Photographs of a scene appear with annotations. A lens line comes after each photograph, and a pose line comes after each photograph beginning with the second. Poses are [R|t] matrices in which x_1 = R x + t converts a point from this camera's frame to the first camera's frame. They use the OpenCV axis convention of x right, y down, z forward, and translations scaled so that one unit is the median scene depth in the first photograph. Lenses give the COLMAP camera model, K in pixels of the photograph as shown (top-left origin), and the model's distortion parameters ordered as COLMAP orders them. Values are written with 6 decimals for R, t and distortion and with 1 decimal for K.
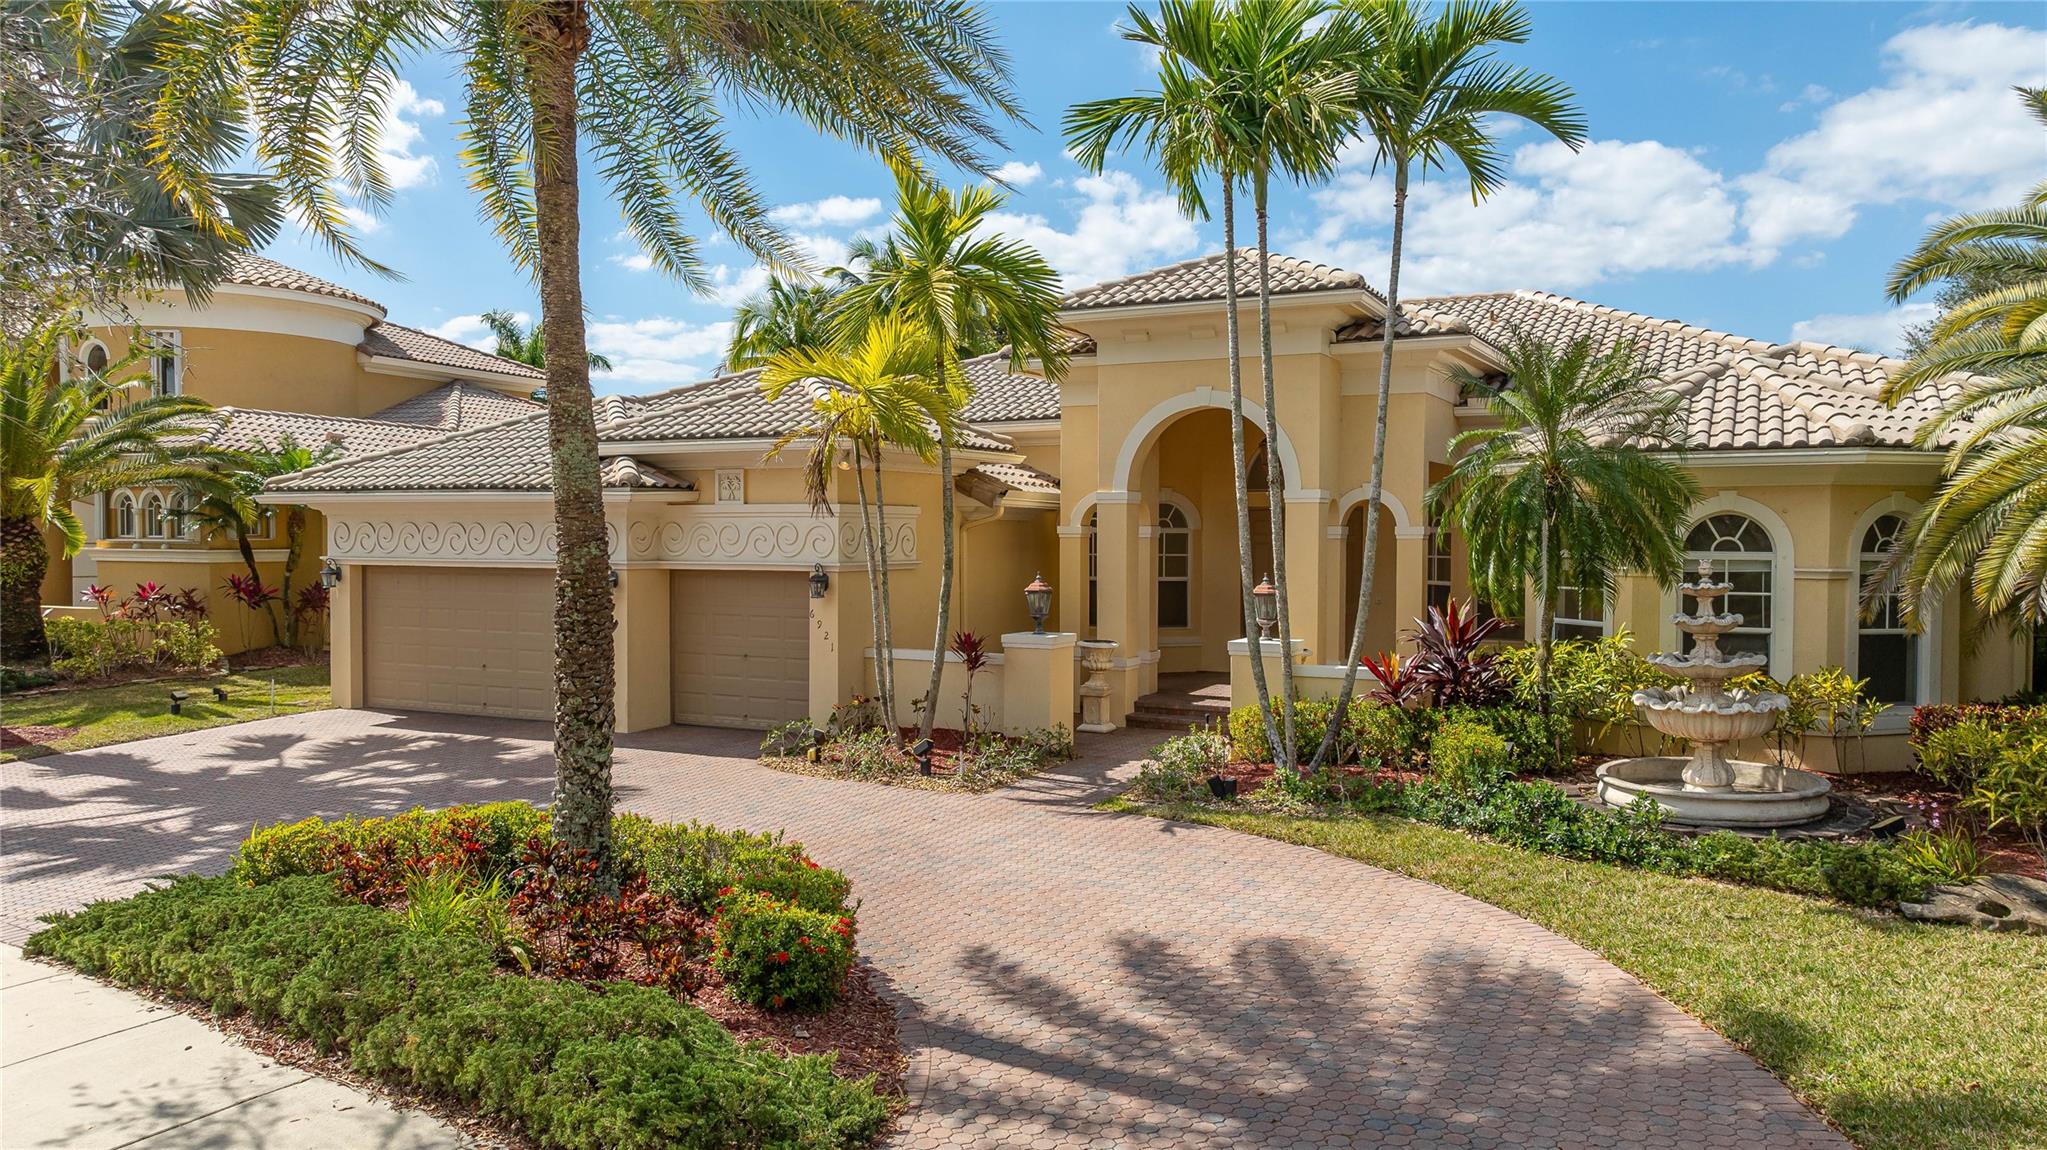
lens RADIAL K [[1458.3, 0, 1015.1], [0, 1458.3, 584.8], [0, 0, 1]] dist [0.006442, 0.023141]
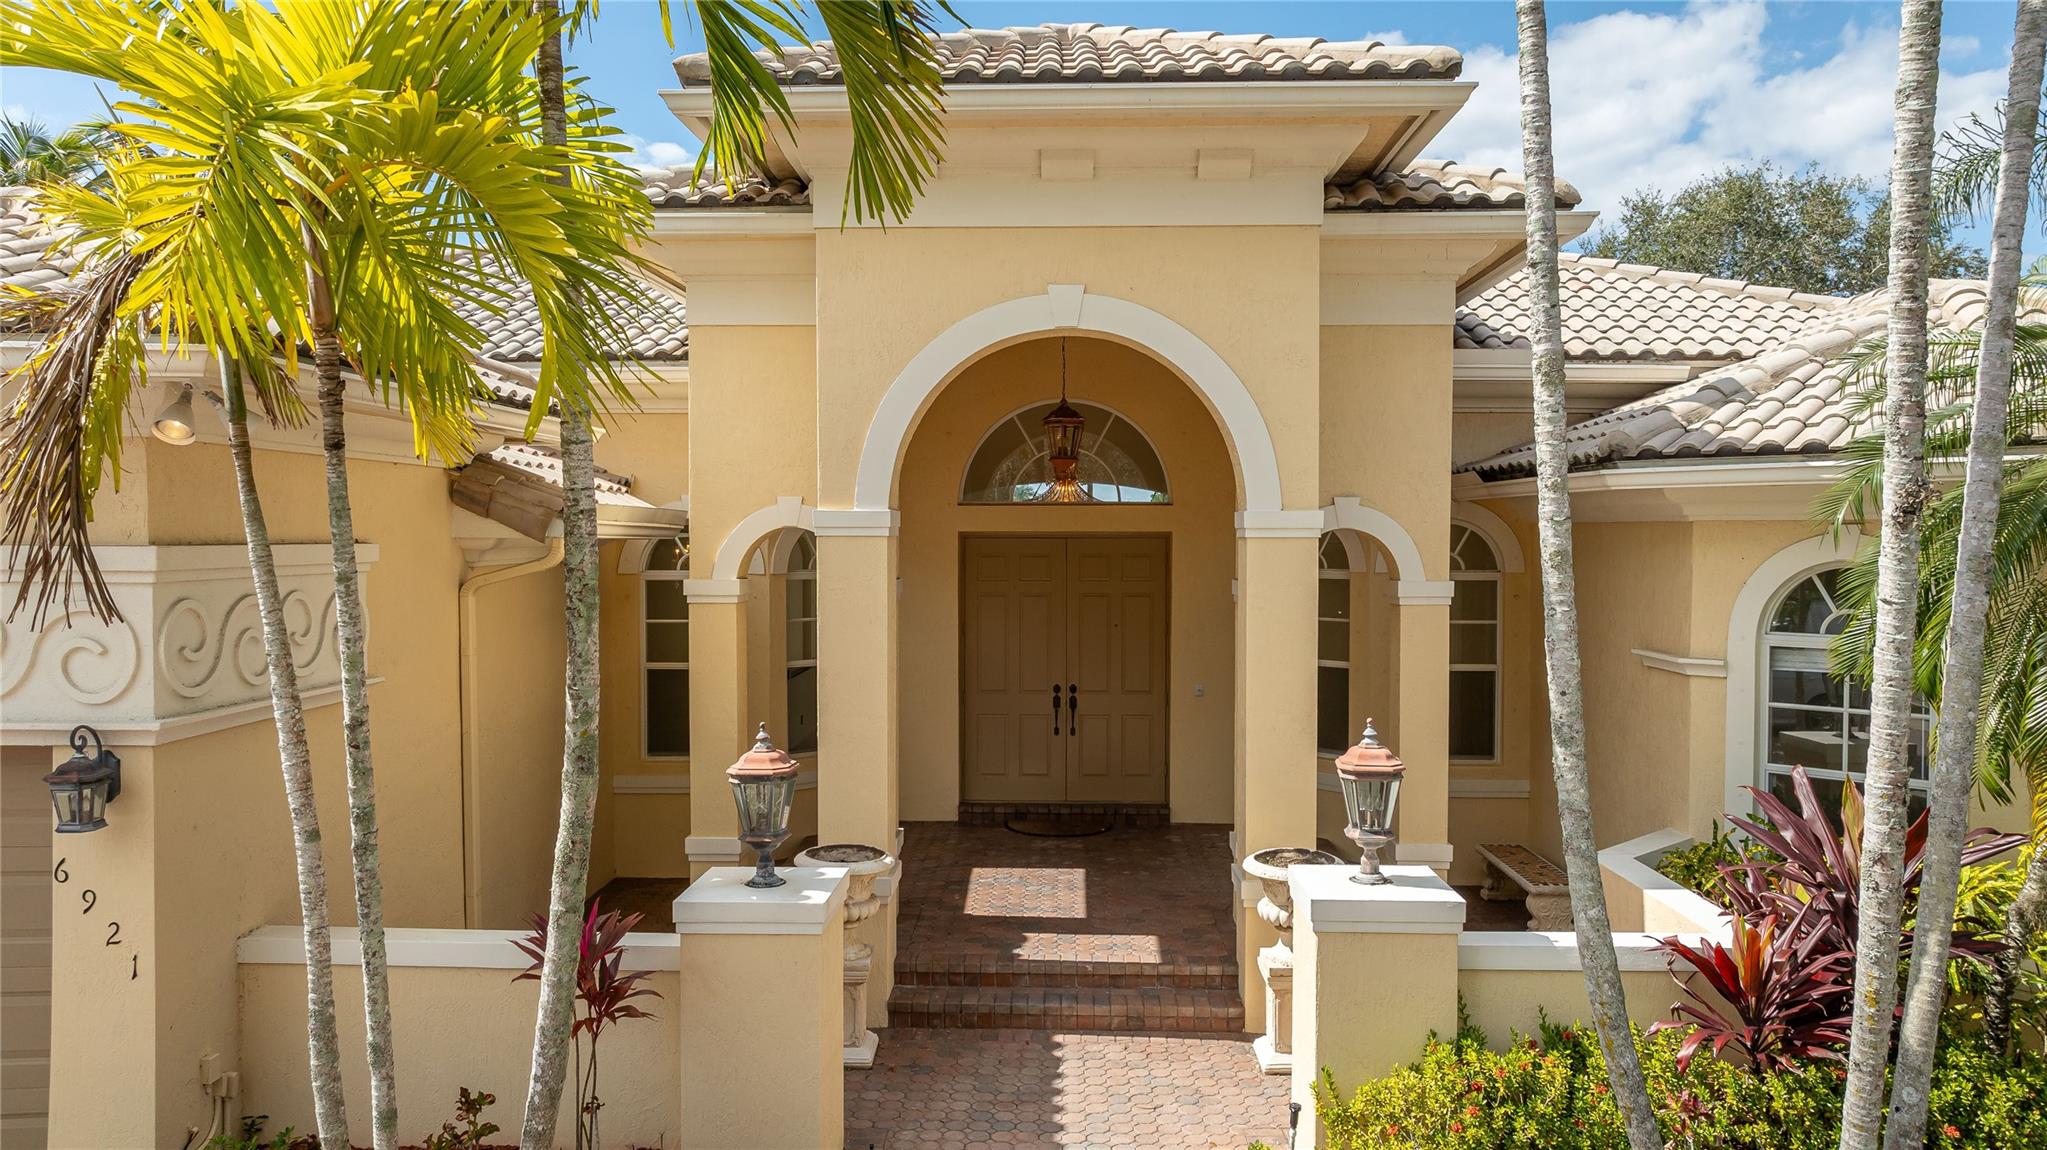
lens RADIAL K [[1458.3, 0, 1018.8], [0, 1458.3, 579.5], [0, 0, 1]] dist [0.006442, 0.023141]
pose [[0.911249, -0.013933, 0.411621, -0.077578], [0.014715, 0.999891, 0.001270, -0.045392], [-0.411594, 0.004900, 0.911354, 0.606710]]
